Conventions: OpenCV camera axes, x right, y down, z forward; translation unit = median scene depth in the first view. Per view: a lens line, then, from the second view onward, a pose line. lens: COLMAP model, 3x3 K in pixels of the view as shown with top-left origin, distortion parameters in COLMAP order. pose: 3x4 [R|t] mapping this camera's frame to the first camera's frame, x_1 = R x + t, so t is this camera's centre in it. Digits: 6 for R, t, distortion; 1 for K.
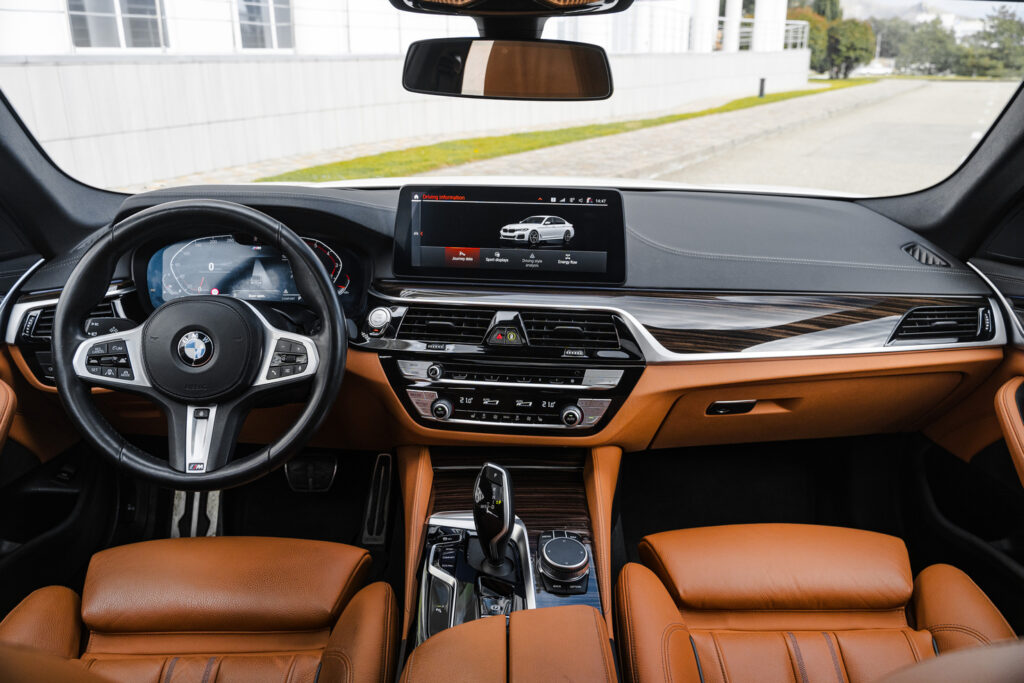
lens RADIAL K [[825.4, 0, 510.7], [0, 825.4, 338.3], [0, 0, 1]] dist [-0.006843, 0.007487]
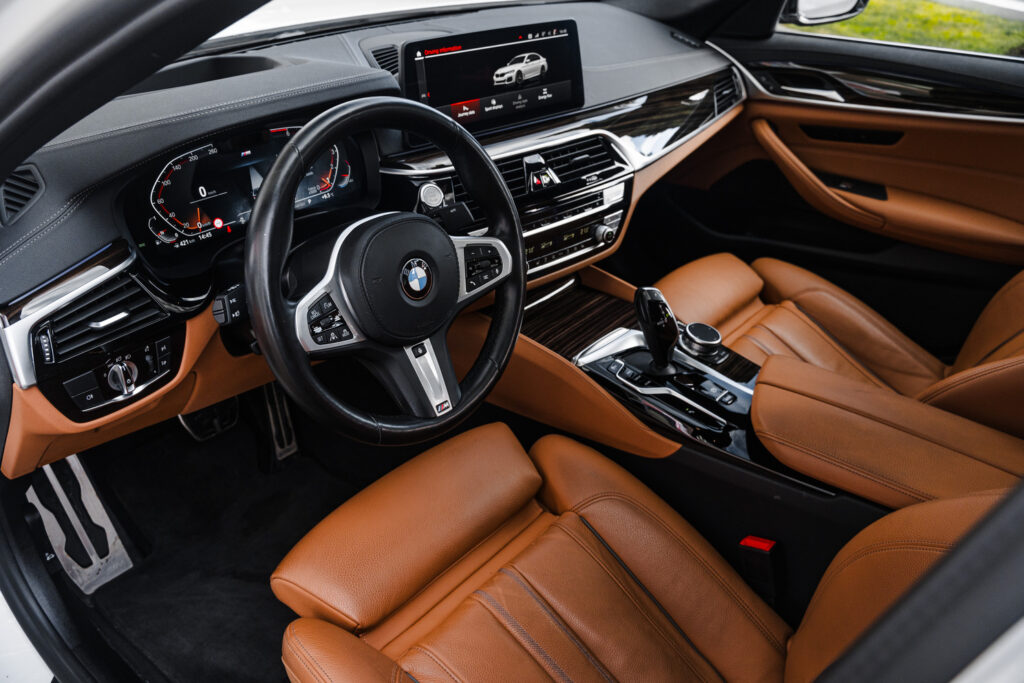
lens RADIAL K [[825.4, 0, 509.7], [0, 825.4, 341.9], [0, 0, 1]] dist [-0.006843, 0.007487]
pose [[0.665921, -0.376623, 0.643976, -0.750163], [0.206303, 0.922517, 0.326192, -0.155934], [-0.716930, -0.084364, 0.692022, 0.284595]]
